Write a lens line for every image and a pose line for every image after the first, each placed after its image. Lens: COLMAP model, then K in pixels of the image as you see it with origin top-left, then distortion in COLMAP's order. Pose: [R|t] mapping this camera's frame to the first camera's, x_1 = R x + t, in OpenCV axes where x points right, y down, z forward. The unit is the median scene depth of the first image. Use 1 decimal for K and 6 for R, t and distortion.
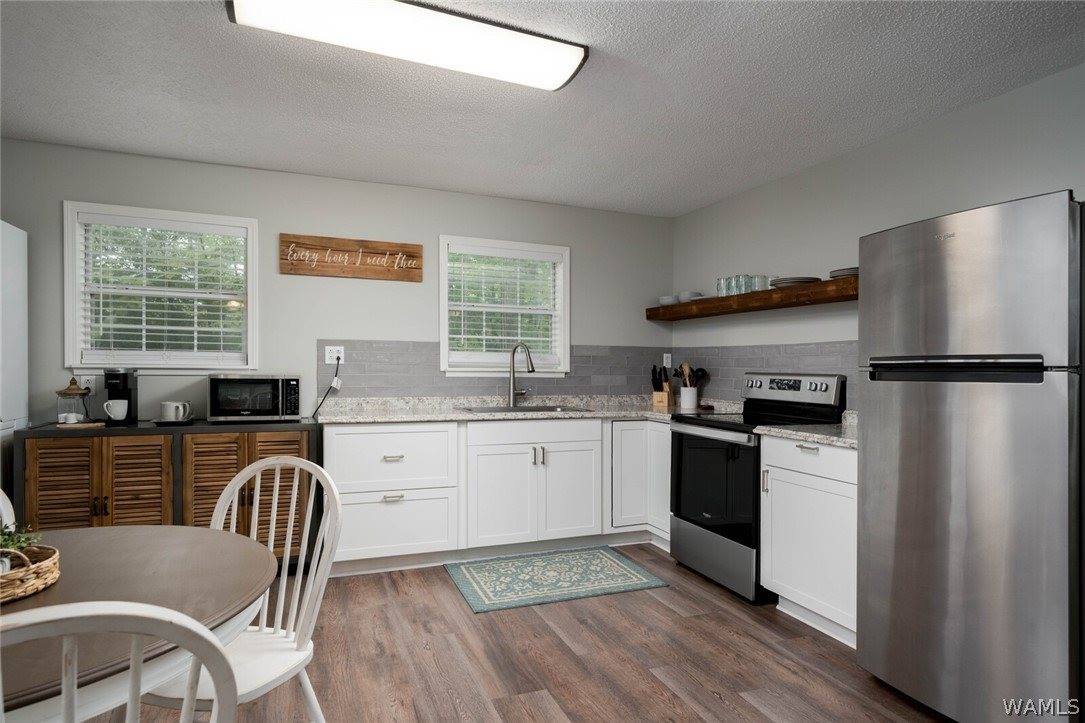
lens RADIAL K [[595.1, 0, 553.9], [0, 595.1, 360.8], [0, 0, 1]] dist [-0.002880, 0.000878]
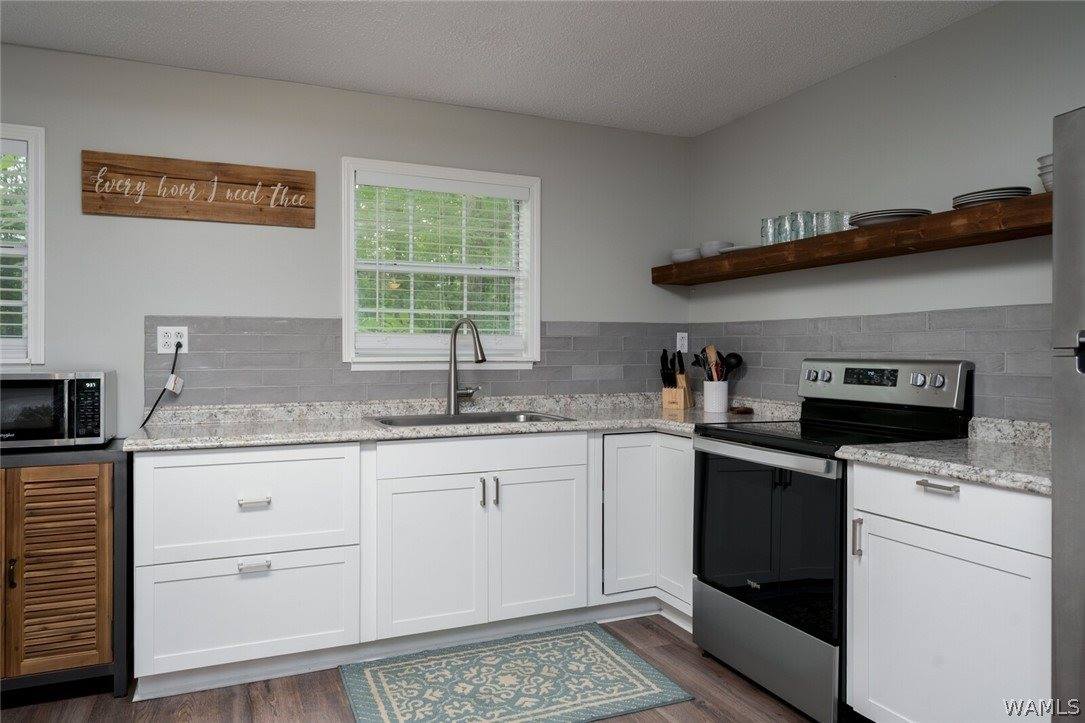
lens RADIAL K [[689.0, 0, 534.5], [0, 689.0, 355.8], [0, 0, 1]] dist [0.007170, 0.008032]
pose [[0.999923, -0.009680, -0.007818, 0.029295], [0.009829, 0.999767, 0.019241, -0.002527], [0.007630, -0.019316, 0.999784, 0.237675]]
